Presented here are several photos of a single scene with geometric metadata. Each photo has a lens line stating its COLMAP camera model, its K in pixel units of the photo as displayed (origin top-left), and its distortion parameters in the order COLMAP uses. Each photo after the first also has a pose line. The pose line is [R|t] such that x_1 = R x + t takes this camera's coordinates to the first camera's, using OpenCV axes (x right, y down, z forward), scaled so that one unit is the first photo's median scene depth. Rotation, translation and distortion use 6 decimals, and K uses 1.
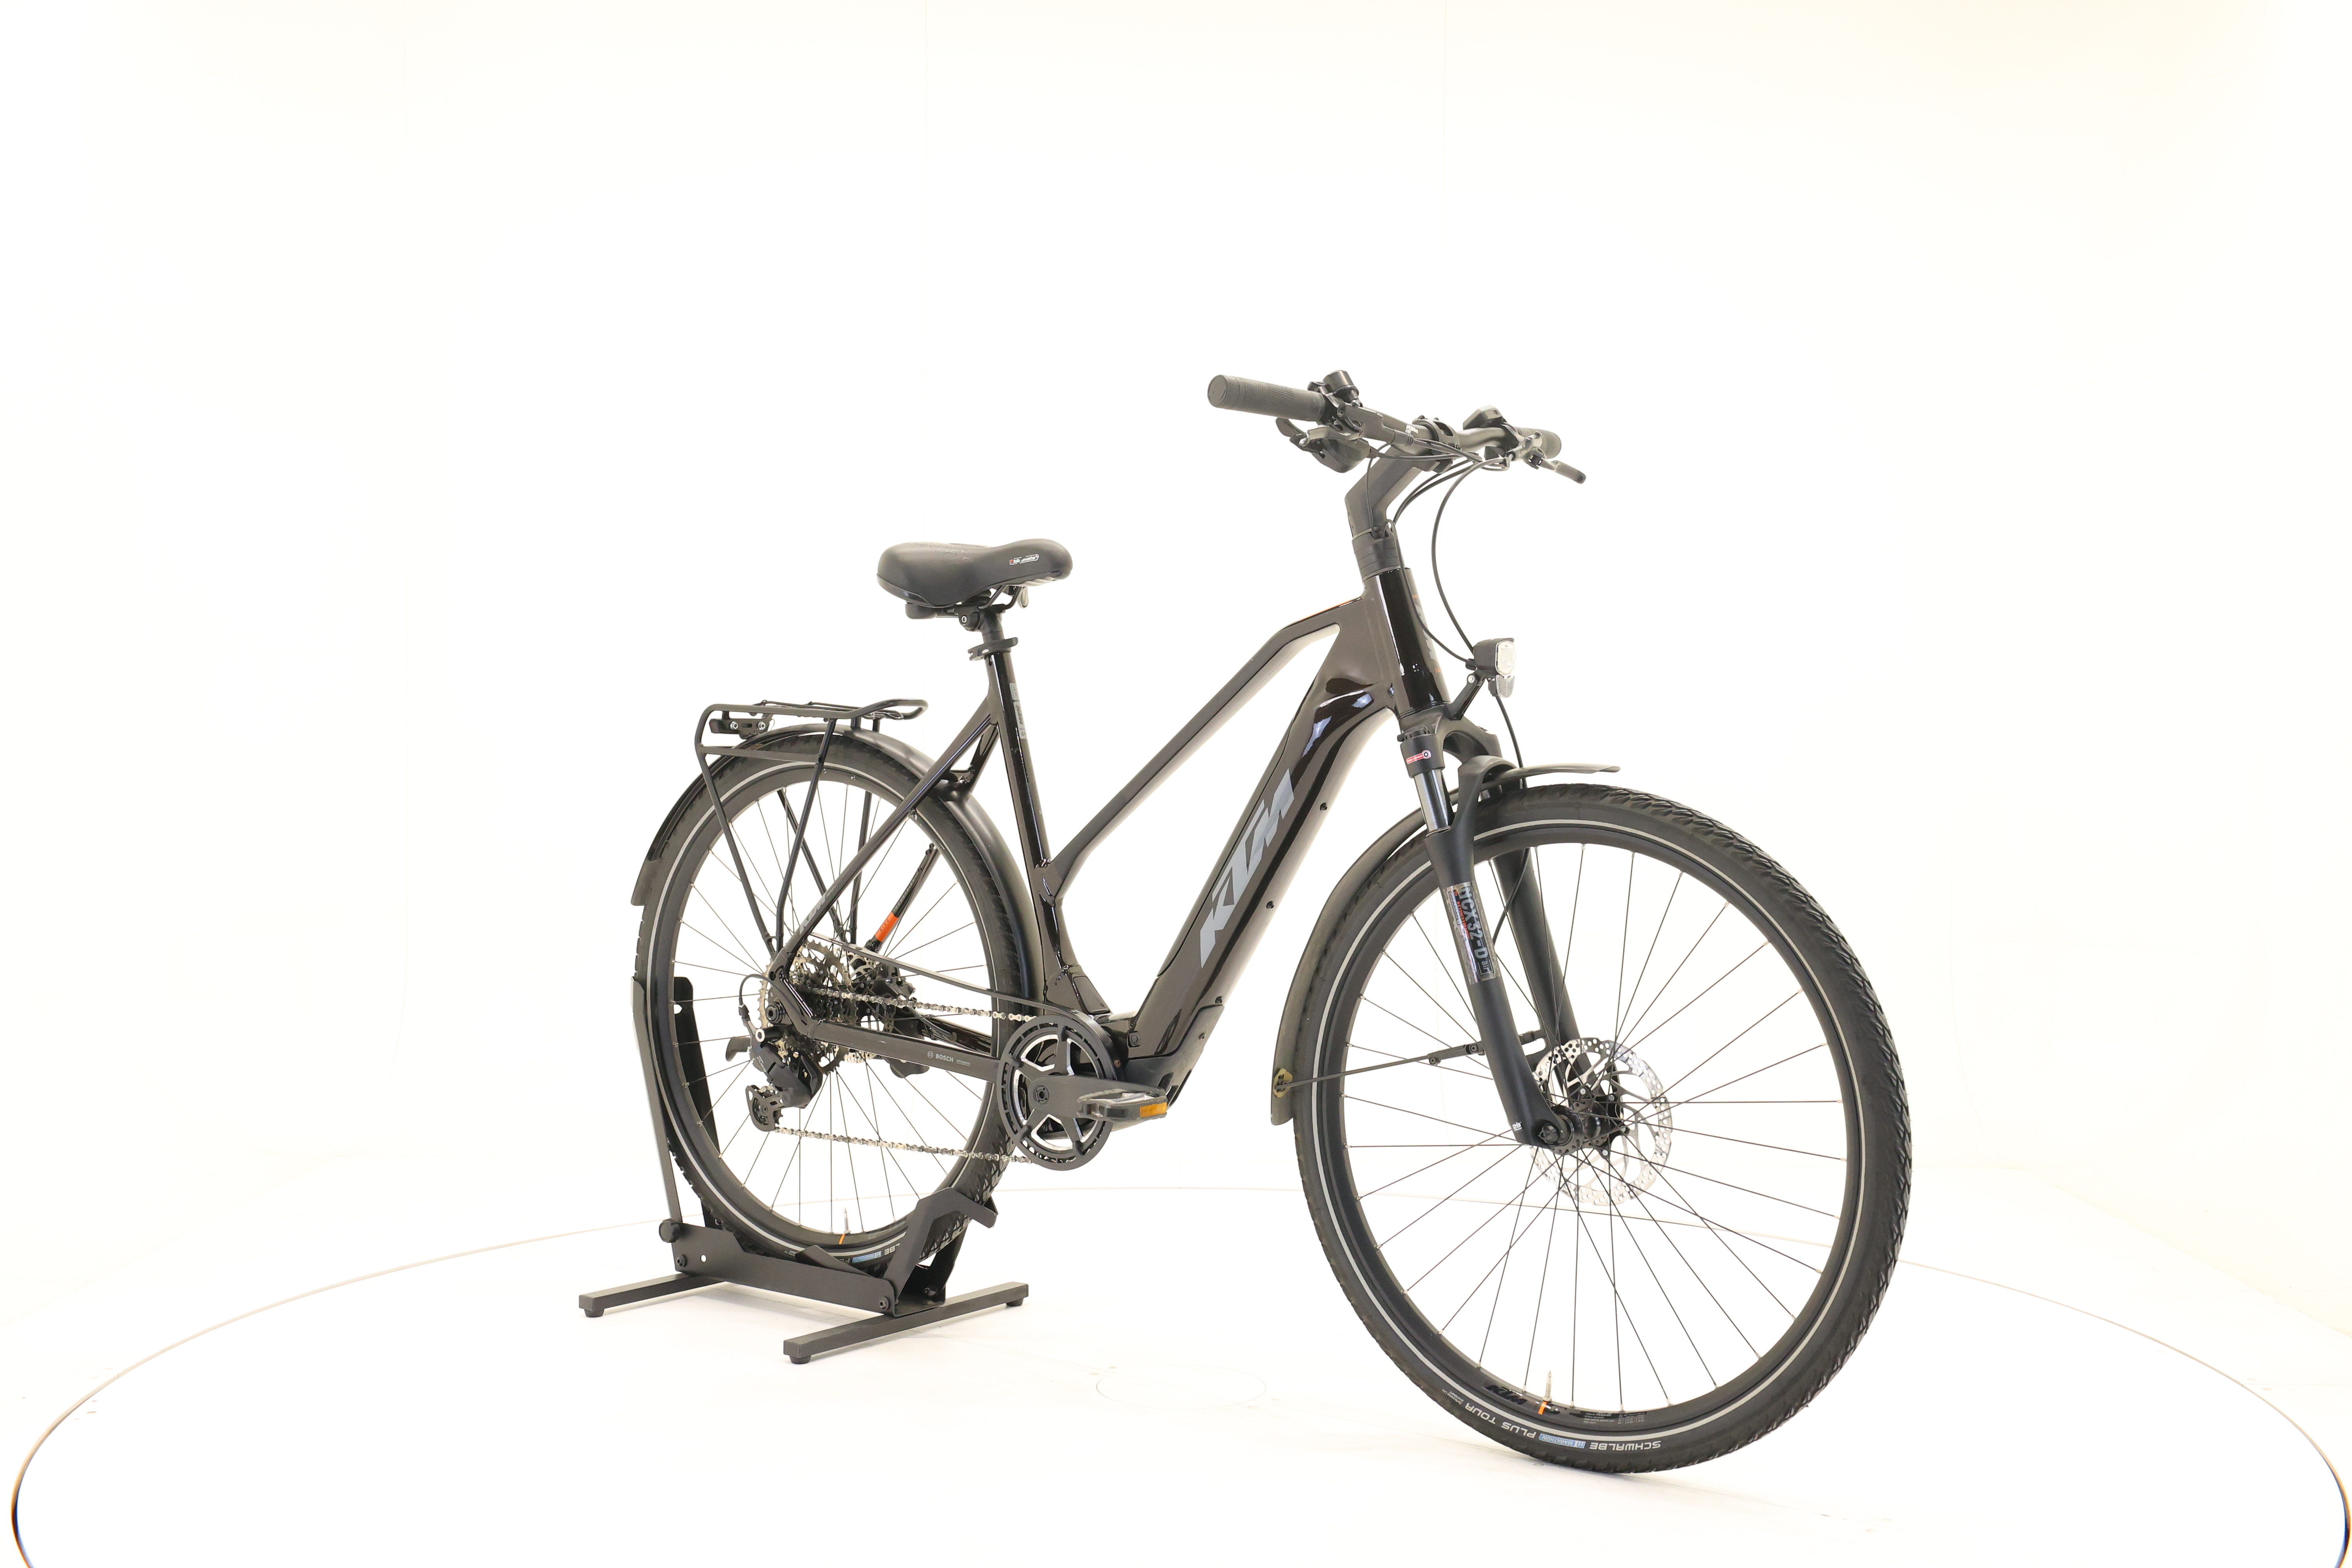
lens RADIAL K [[2522.7, 0, 1176.0], [0, 2522.7, 784.0], [0, 0, 1]] dist [-0.007490, -0.007124]
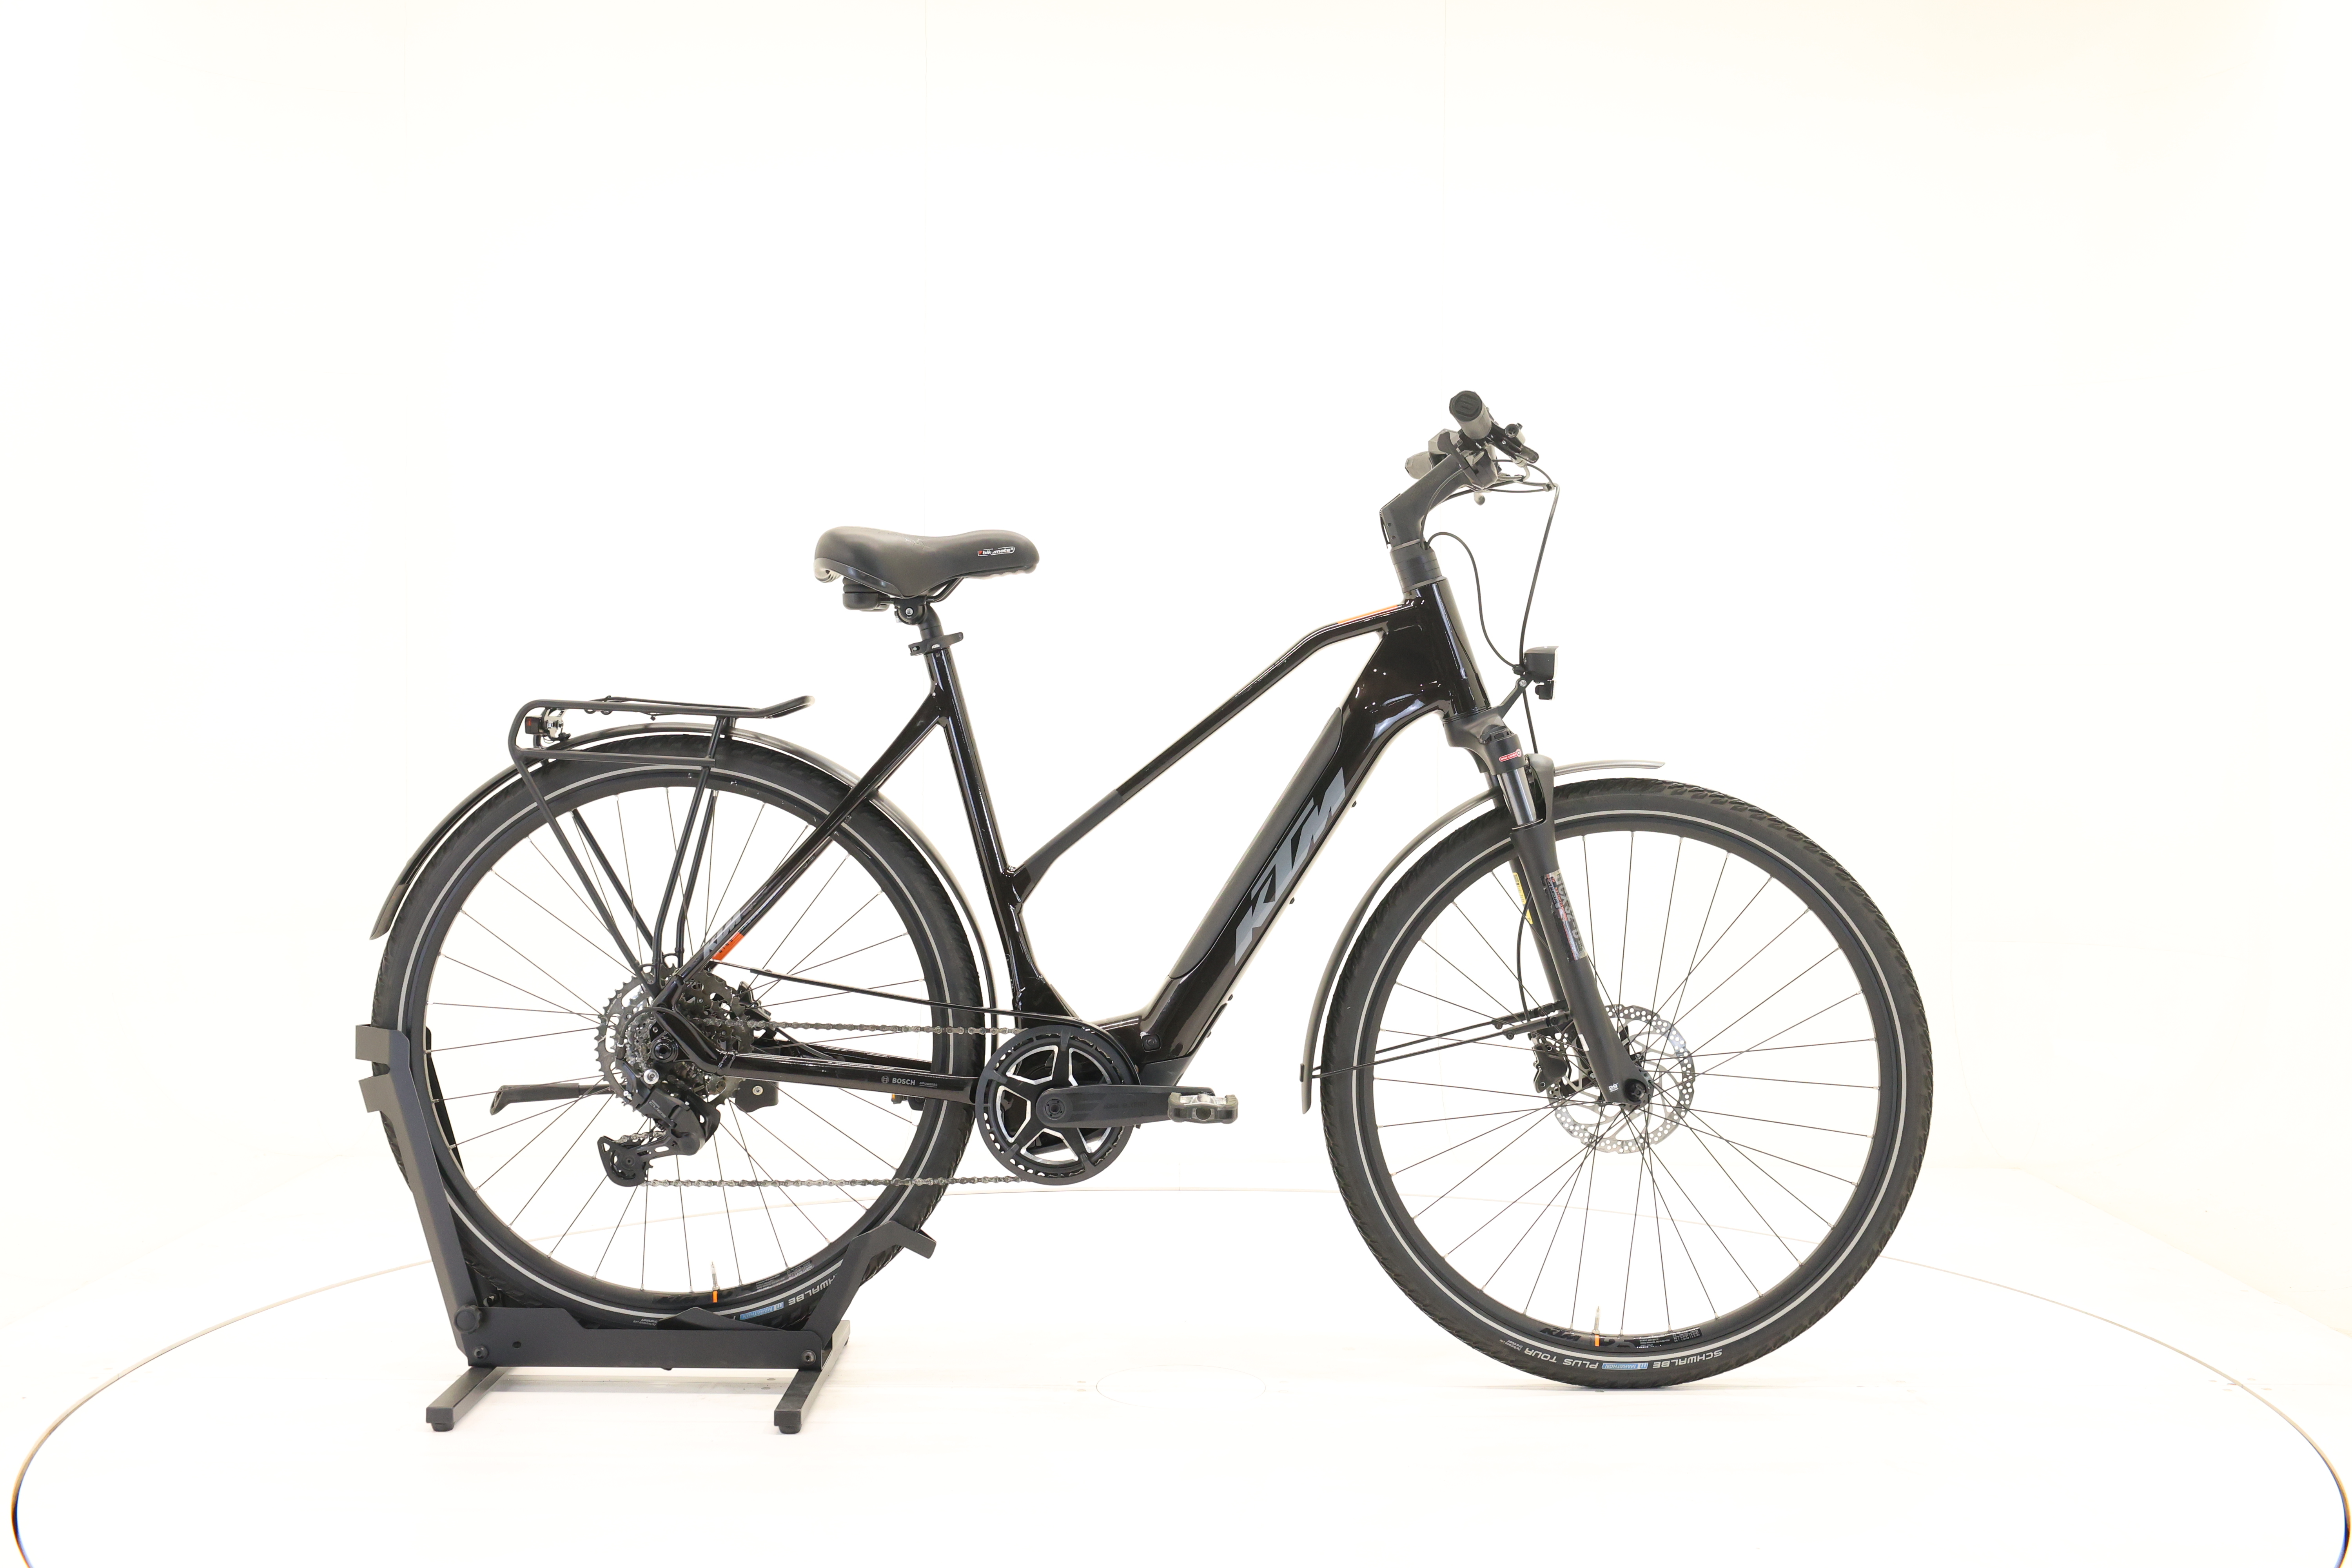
lens RADIAL K [[2522.7, 0, 1176.0], [0, 2522.7, 784.0], [0, 0, 1]] dist [-0.007490, -0.007124]
pose [[0.793299, -0.013010, 0.608693, -0.626743], [0.012890, 0.999906, 0.004572, -0.004732], [-0.608696, 0.004220, 0.793392, 0.214233]]
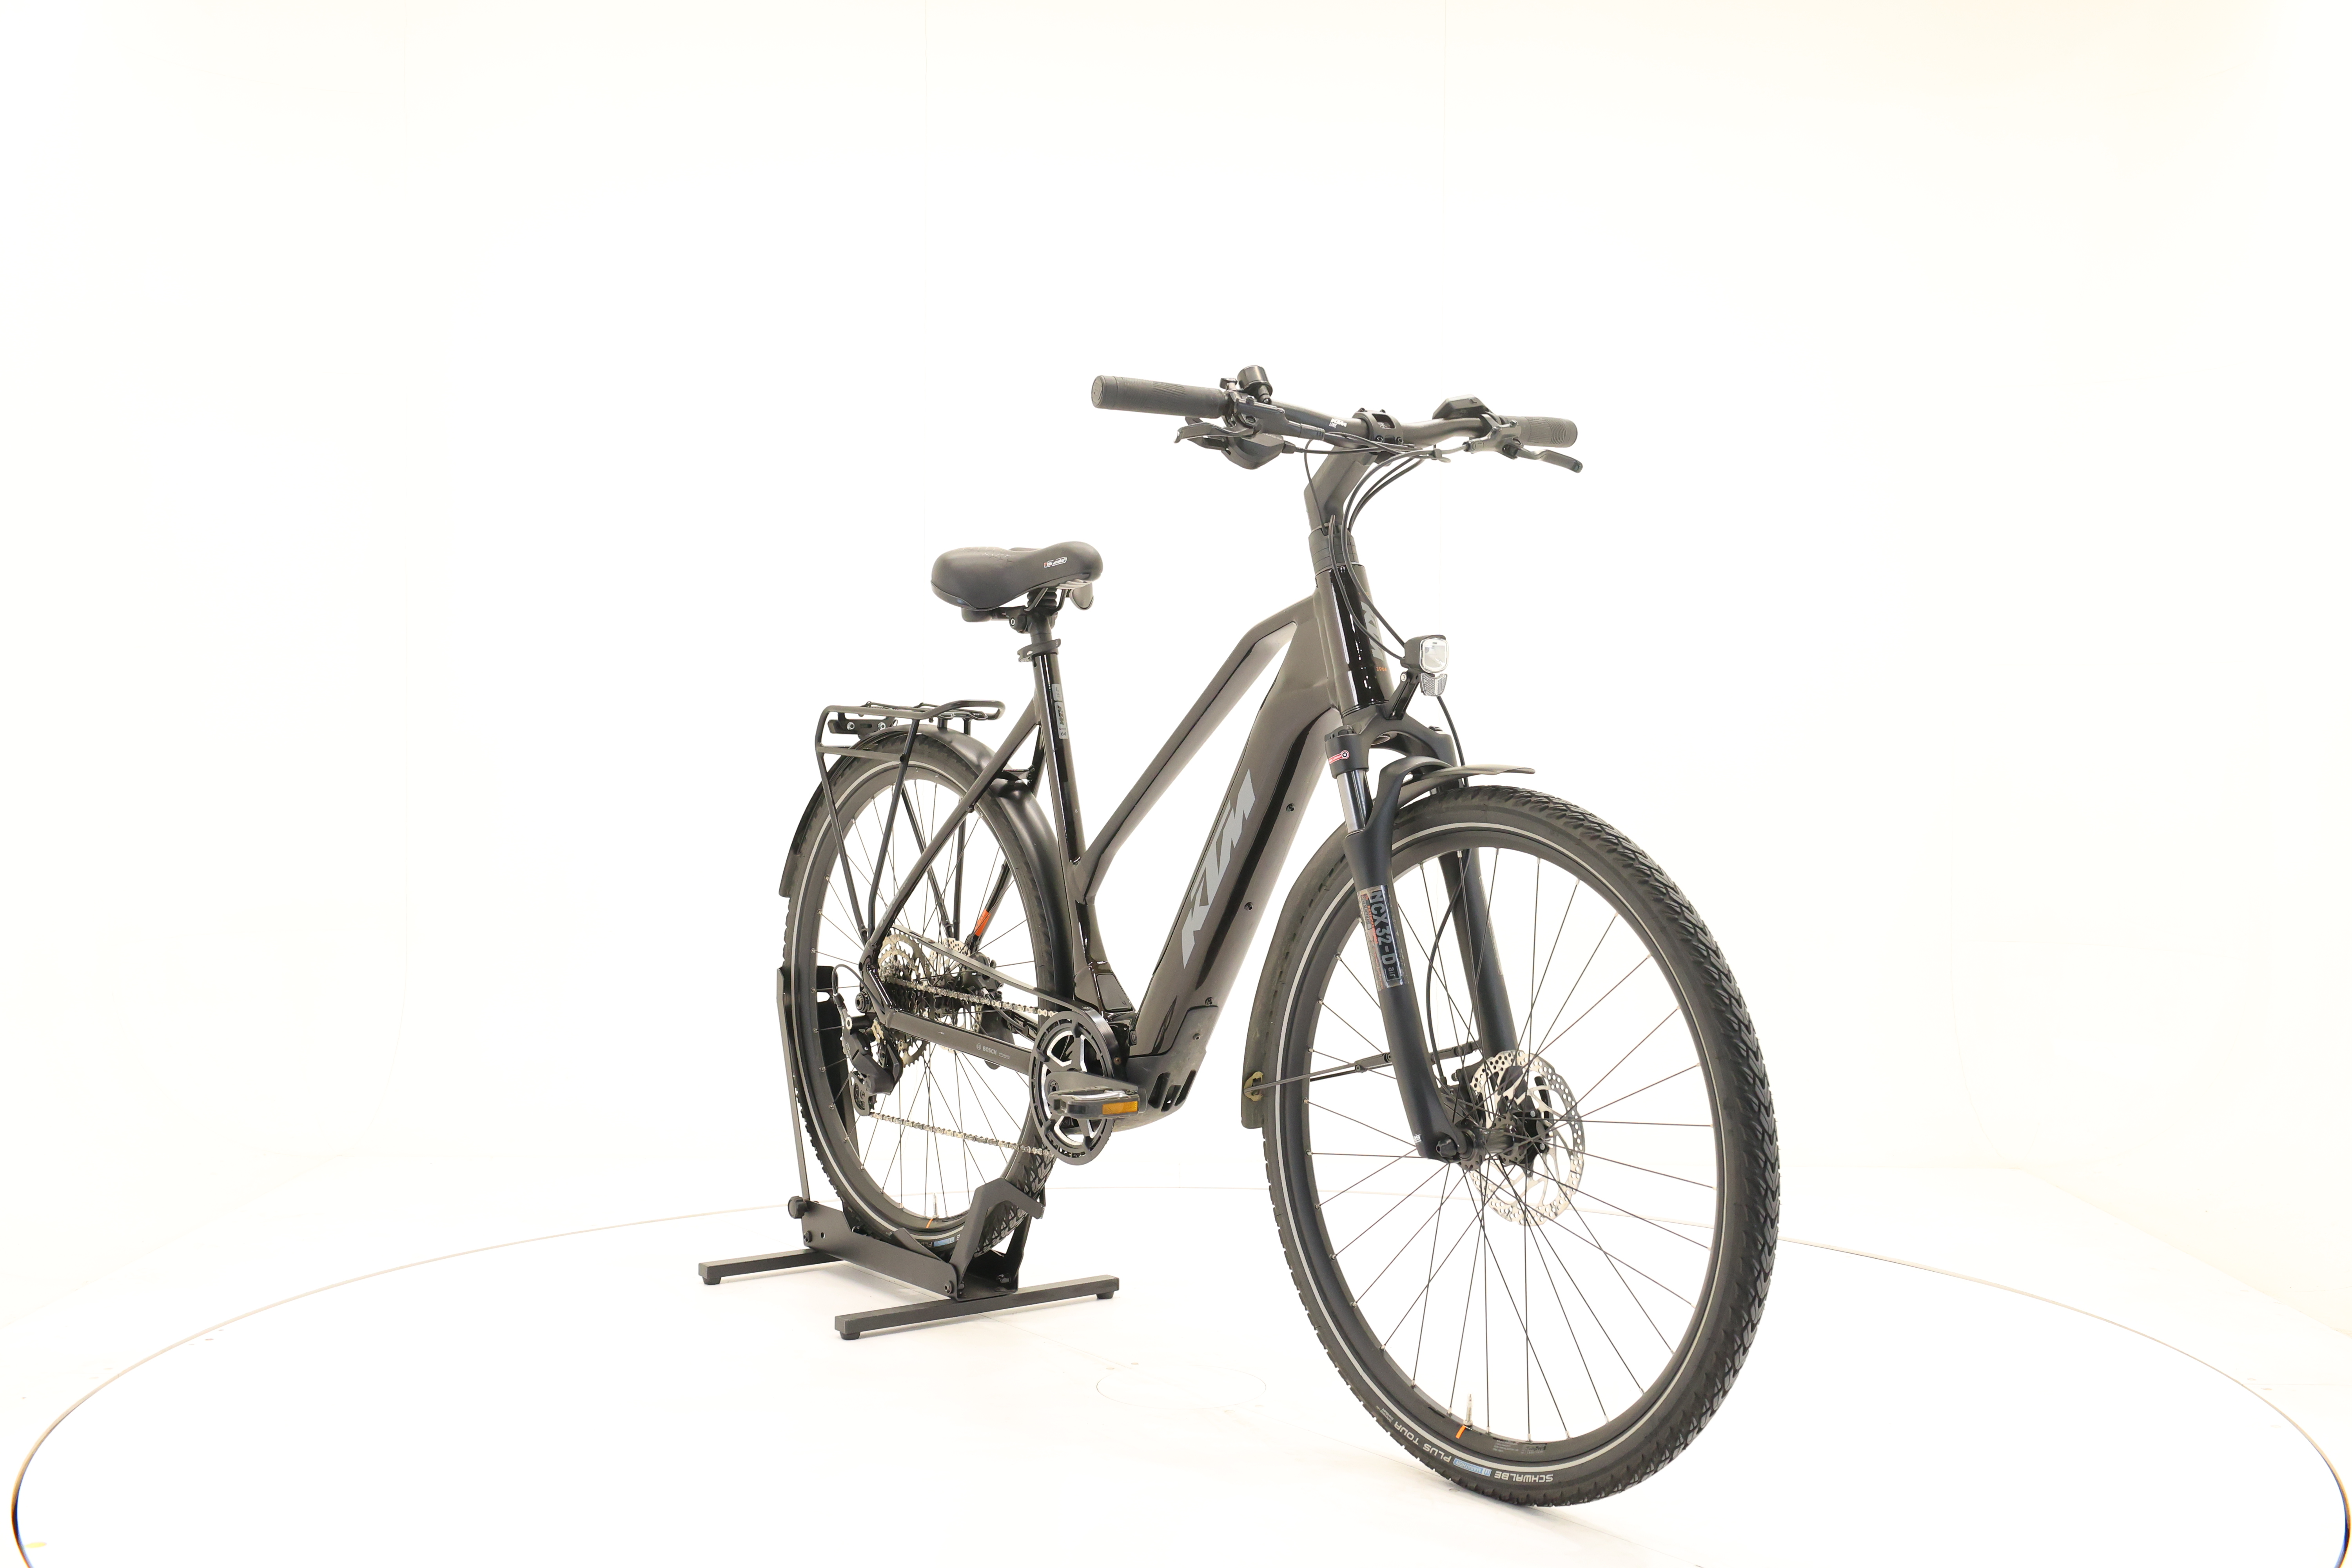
lens RADIAL K [[2522.7, 0, 1176.0], [0, 2522.7, 784.0], [0, 0, 1]] dist [-0.007490, -0.007124]
pose [[0.962611, 0.005436, -0.270833, 0.279243], [-0.005526, 0.999985, 0.000432, -0.000462], [0.270831, 0.001081, 0.962626, 0.037567]]
